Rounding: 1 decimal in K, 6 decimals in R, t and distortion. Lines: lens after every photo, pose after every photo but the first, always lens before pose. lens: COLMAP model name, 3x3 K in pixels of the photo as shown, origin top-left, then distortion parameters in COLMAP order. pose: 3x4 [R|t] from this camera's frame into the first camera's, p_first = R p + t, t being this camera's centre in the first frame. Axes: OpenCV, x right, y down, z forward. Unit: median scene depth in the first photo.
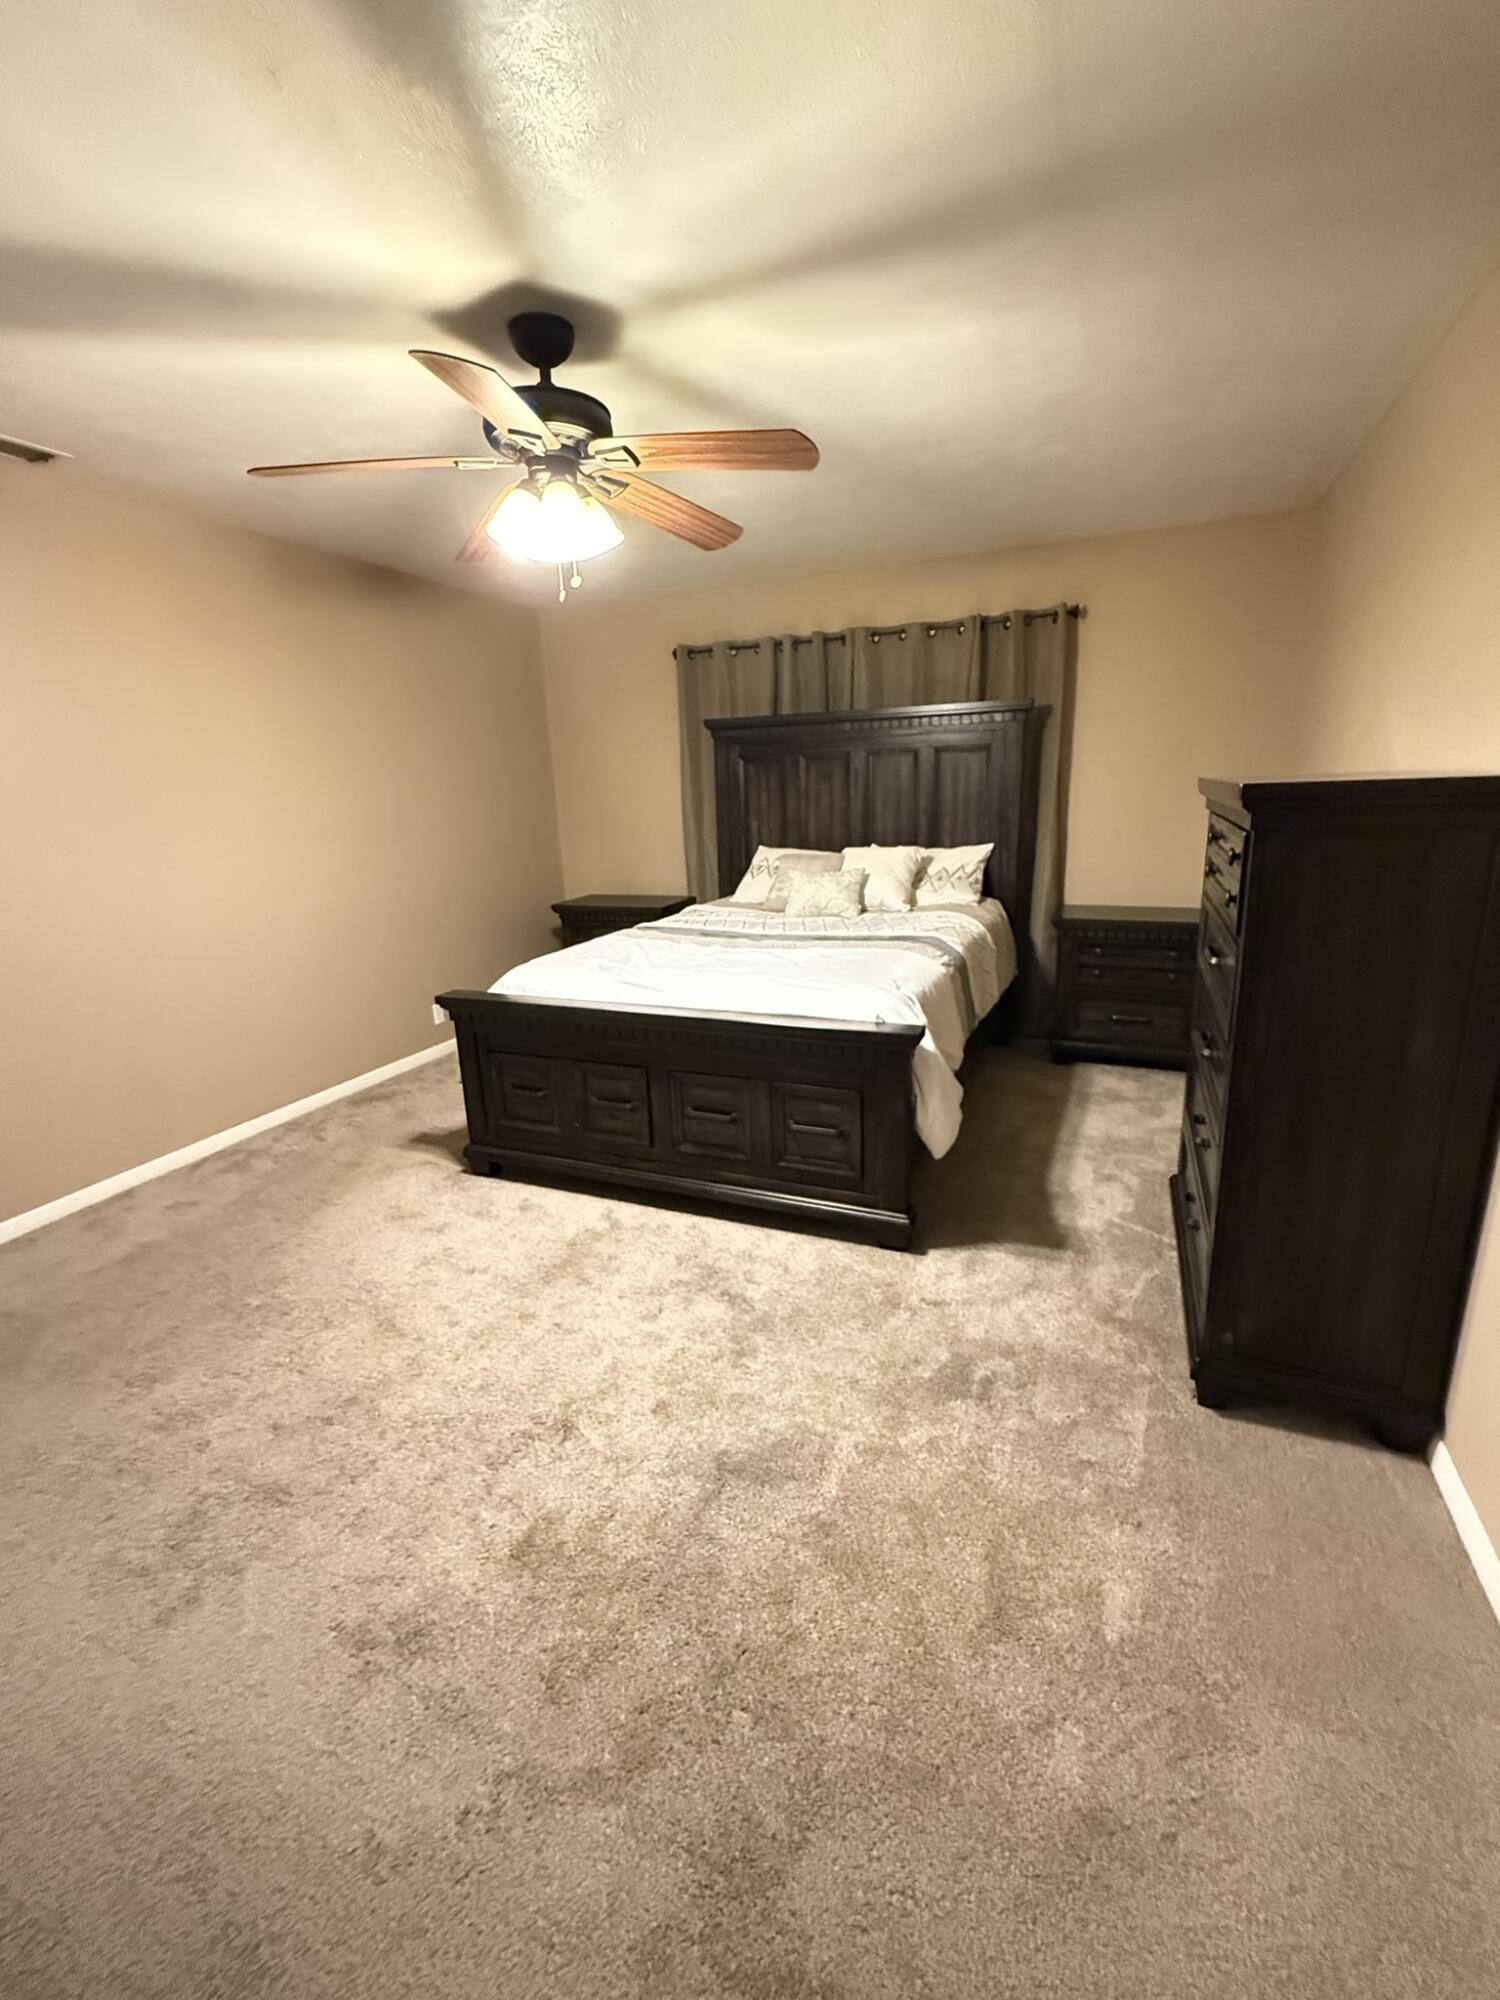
lens RADIAL K [[859.5, 0, 761.9], [0, 859.5, 999.6], [0, 0, 1]] dist [0.025816, 0.001438]
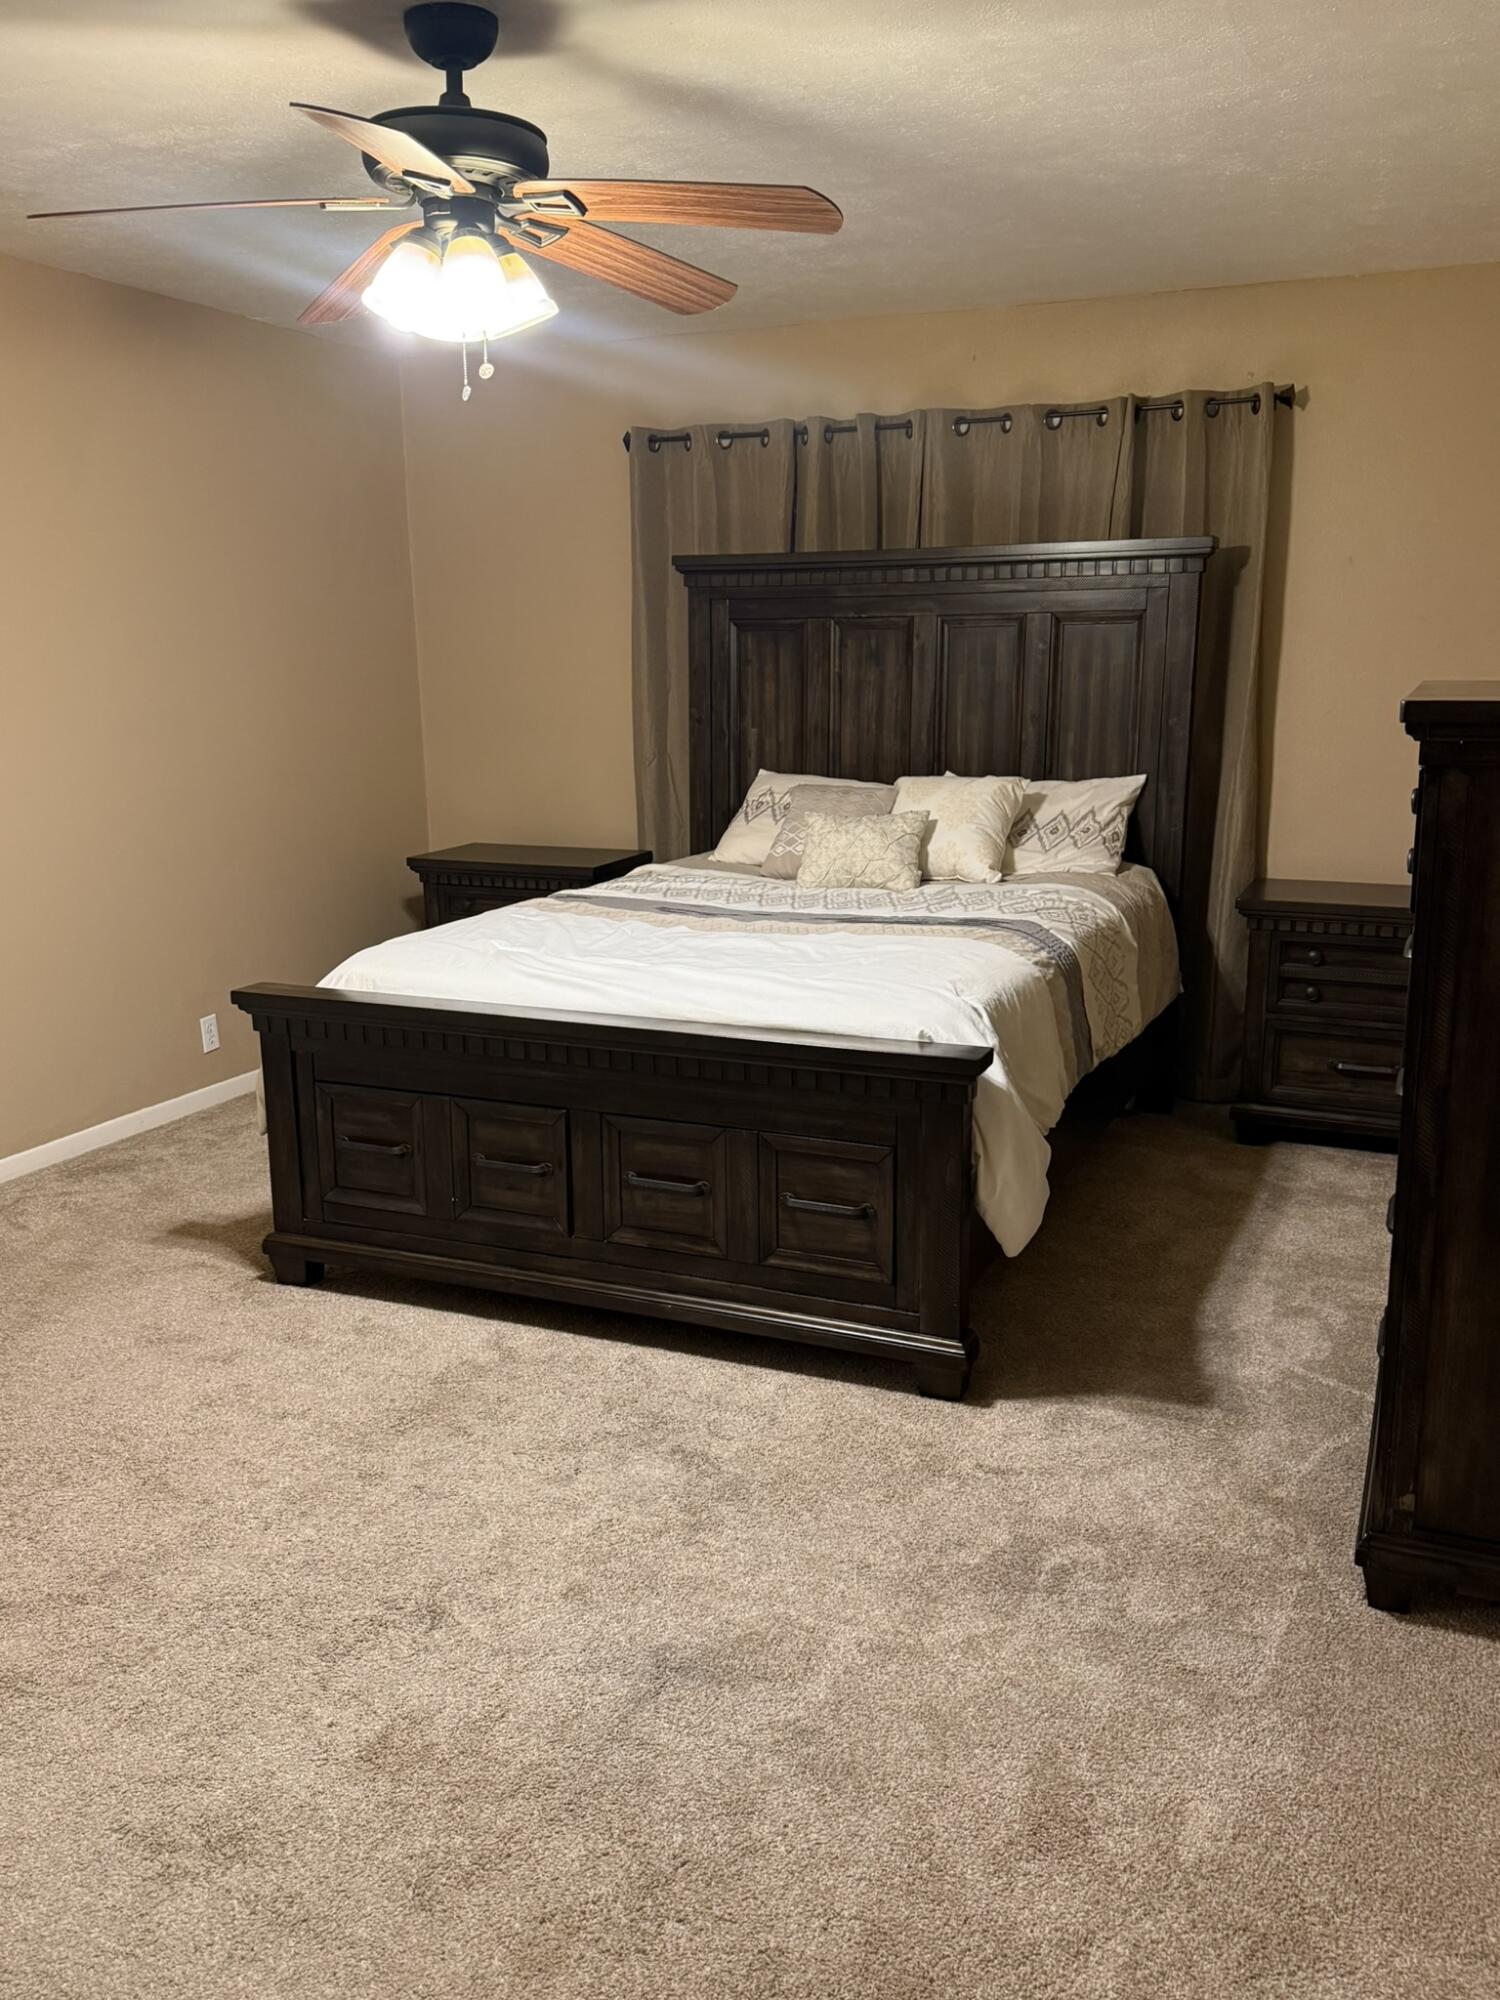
lens RADIAL K [[1649.0, 0, 765.8], [0, 1649.0, 998.5], [0, 0, 1]] dist [0.125618, -0.055577]
pose [[0.999614, 0.027360, -0.004865, 0.020986], [-0.027523, 0.998925, -0.037289, 0.044233], [0.003840, 0.037408, 0.999293, -0.267601]]
